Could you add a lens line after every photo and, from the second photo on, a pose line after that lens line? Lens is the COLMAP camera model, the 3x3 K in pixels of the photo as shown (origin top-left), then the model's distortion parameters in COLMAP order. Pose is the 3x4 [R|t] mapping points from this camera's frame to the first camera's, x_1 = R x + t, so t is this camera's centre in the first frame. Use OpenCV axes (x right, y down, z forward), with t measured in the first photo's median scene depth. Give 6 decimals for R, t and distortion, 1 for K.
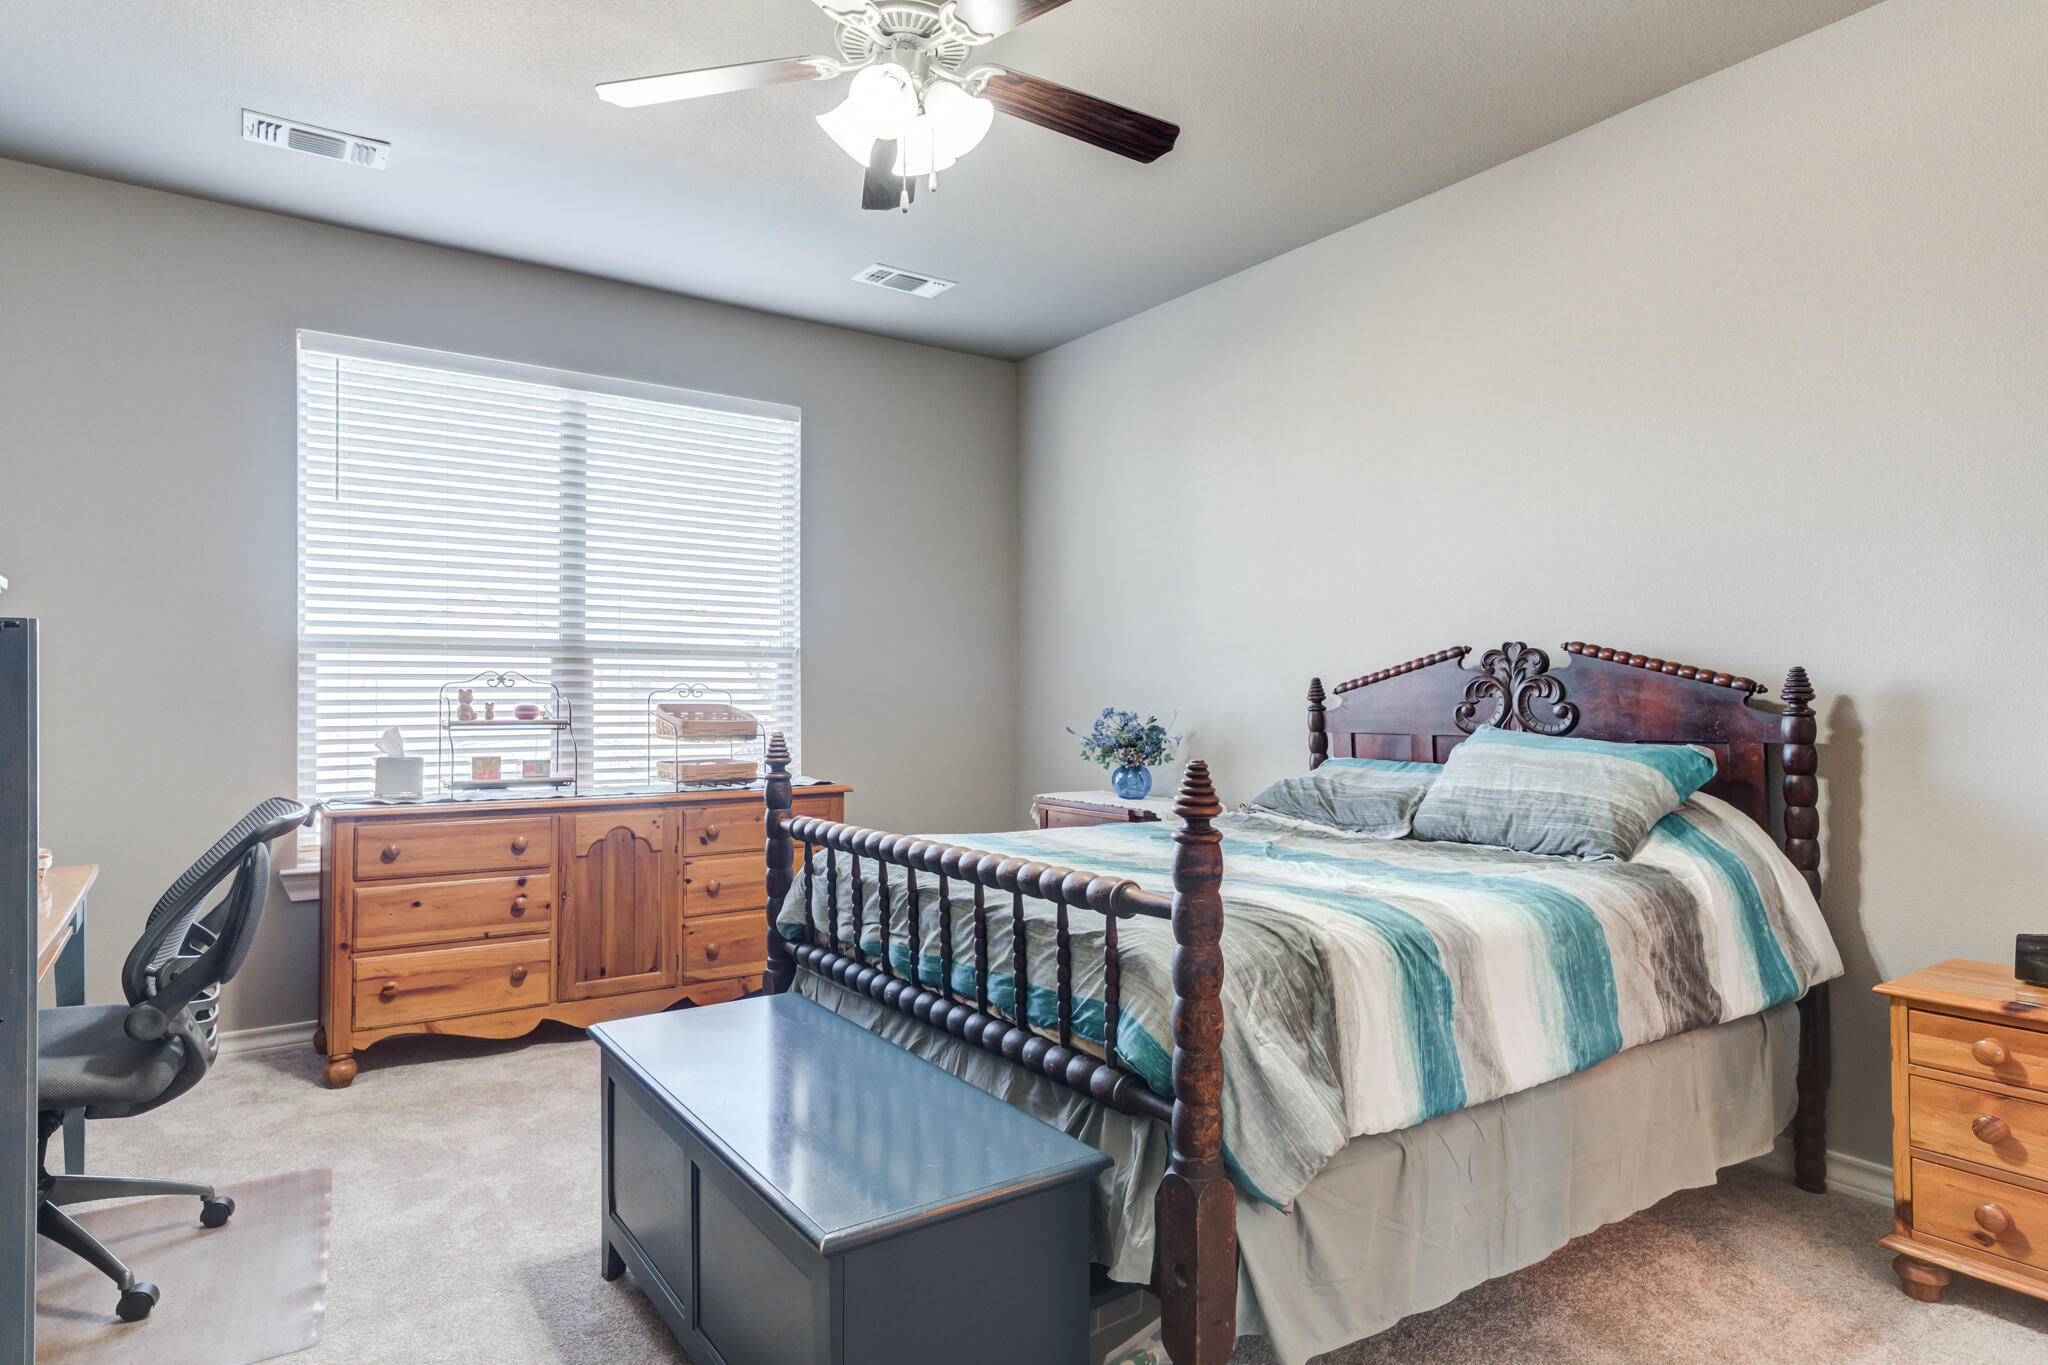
lens RADIAL K [[1114.6, 0, 1024.0], [0, 1114.6, 682.5], [0, 0, 1]] dist [0.003274, 0.000264]
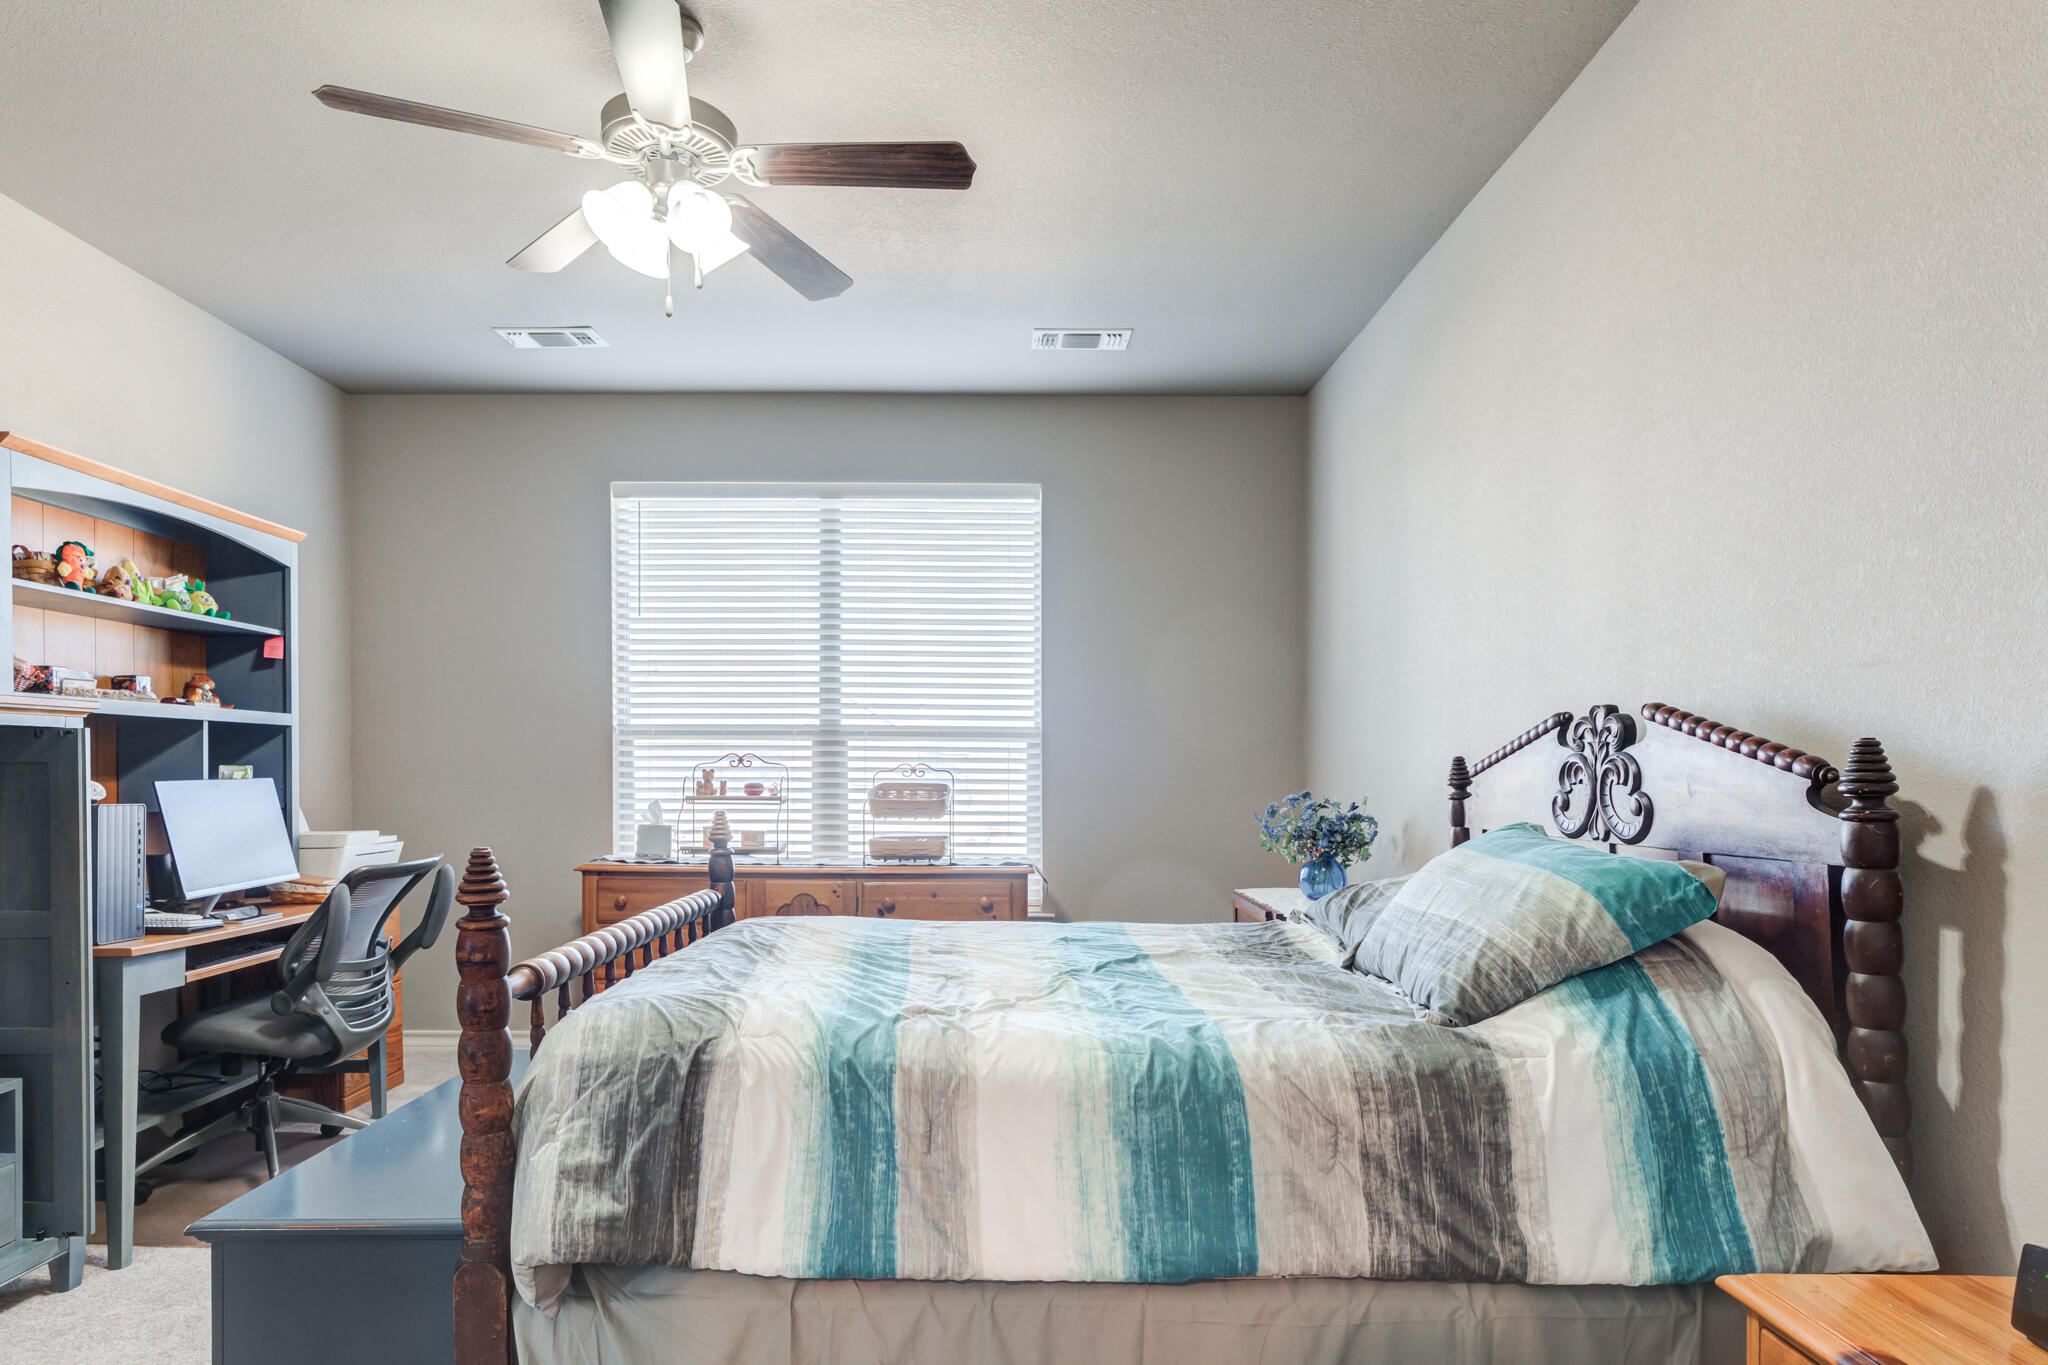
lens RADIAL K [[1168.1, 0, 1017.5], [0, 1168.1, 776.8], [0, 0, 1]] dist [0.001237, 0.000035]
pose [[0.828287, 0.005882, -0.560273, 0.521463], [0.002774, 0.999890, 0.014598, -0.003019], [0.560297, -0.013645, 0.828180, 0.180980]]
